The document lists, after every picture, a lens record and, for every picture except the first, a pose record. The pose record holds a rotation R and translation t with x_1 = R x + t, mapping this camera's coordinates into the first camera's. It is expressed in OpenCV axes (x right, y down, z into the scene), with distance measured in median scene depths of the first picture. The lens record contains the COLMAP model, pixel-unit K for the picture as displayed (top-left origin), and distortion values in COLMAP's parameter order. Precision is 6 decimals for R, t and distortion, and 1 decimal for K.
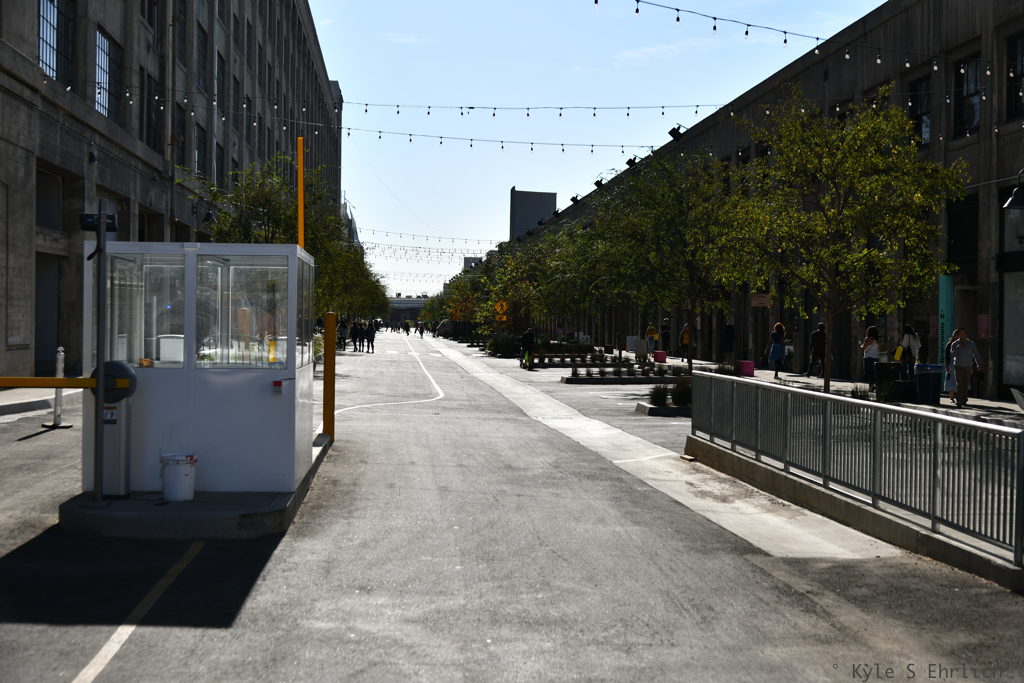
lens RADIAL K [[1408.1, 0, 513.5], [0, 1408.1, 344.4], [0, 0, 1]] dist [-0.031084, 0.051071]
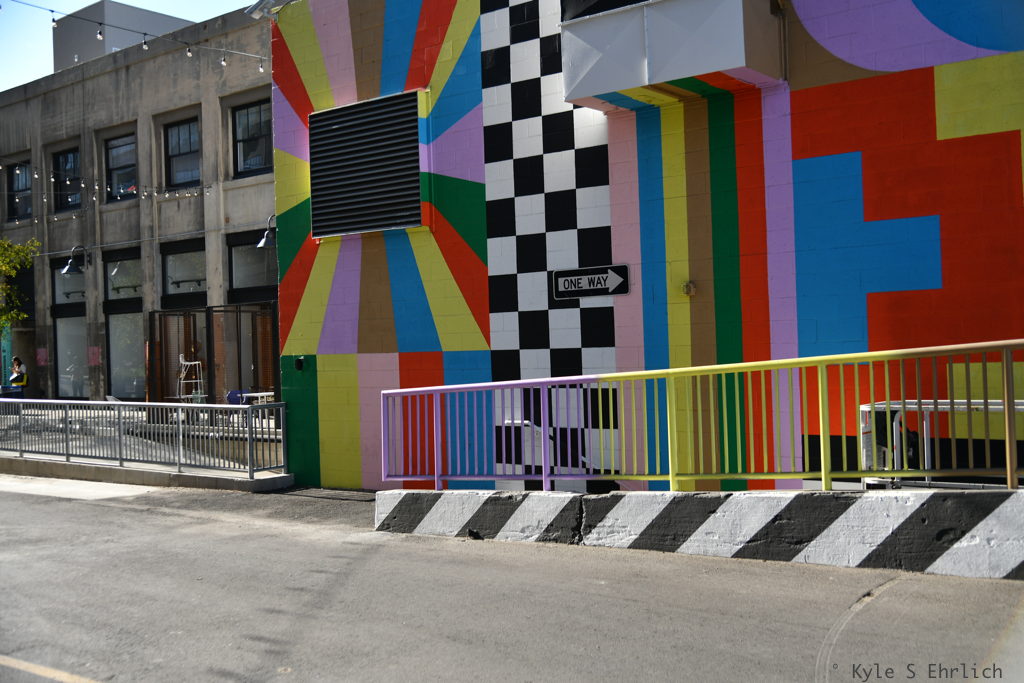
lens RADIAL K [[1065.5, 0, 513.1], [0, 1065.5, 341.3], [0, 0, 1]] dist [-0.053972, 0.059119]
pose [[0.675917, -0.029629, 0.736382, -0.125355], [0.049562, 0.998757, -0.005307, 0.000425], [-0.735309, 0.040084, 0.676546, -0.059288]]
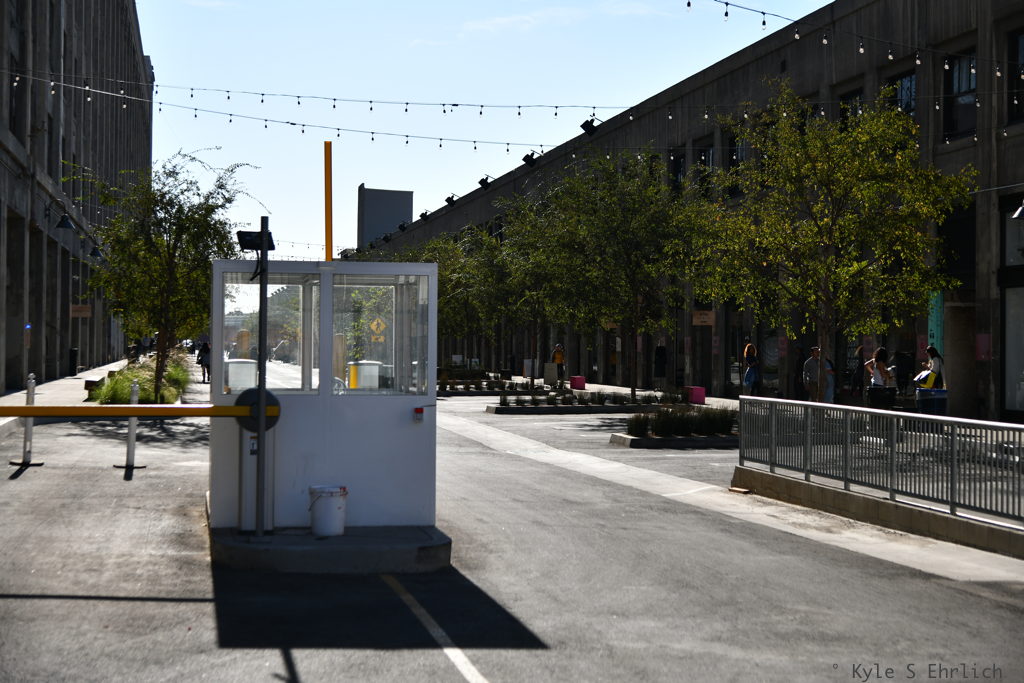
lens RADIAL K [[1670.6, 0, 516.6], [0, 1670.6, 337.4], [0, 0, 1]] dist [-0.032410, 0.106830]
pose [[0.994232, -0.002376, 0.107223, -0.084825], [0.004436, 0.999810, -0.018979, 0.000210], [-0.107158, 0.019346, 0.994054, -0.046704]]
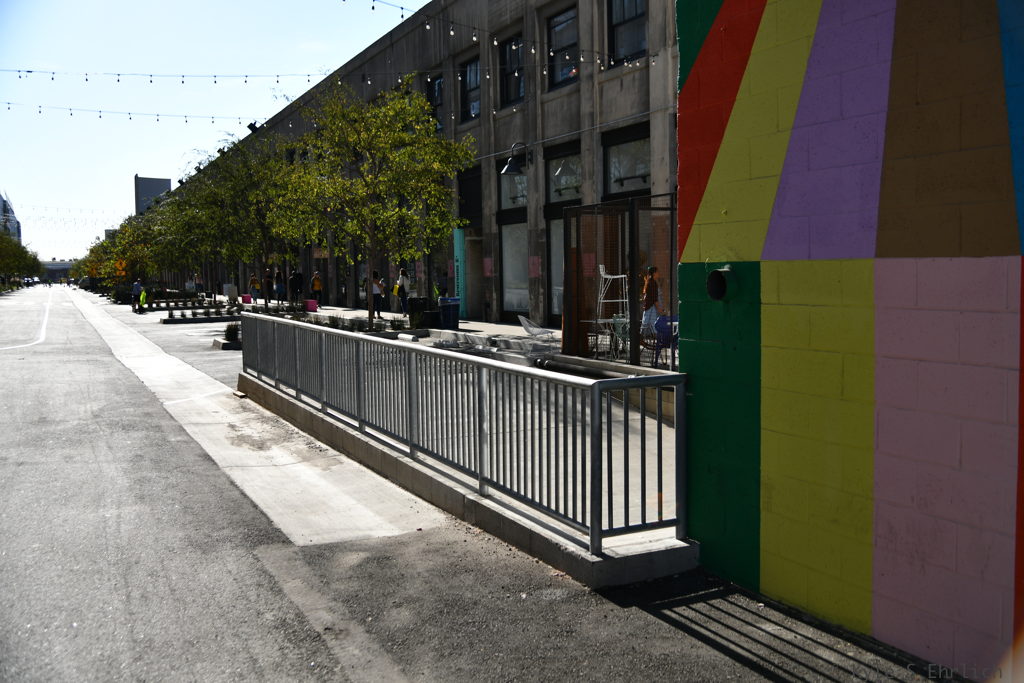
lens RADIAL K [[967.9, 0, 515.4], [0, 967.9, 338.7], [0, 0, 1]] dist [-0.047198, 0.024350]
pose [[0.934571, -0.049920, 0.352257, 0.039215], [0.031245, 0.997798, 0.058506, 0.001610], [-0.354402, -0.043672, 0.934073, 0.151417]]
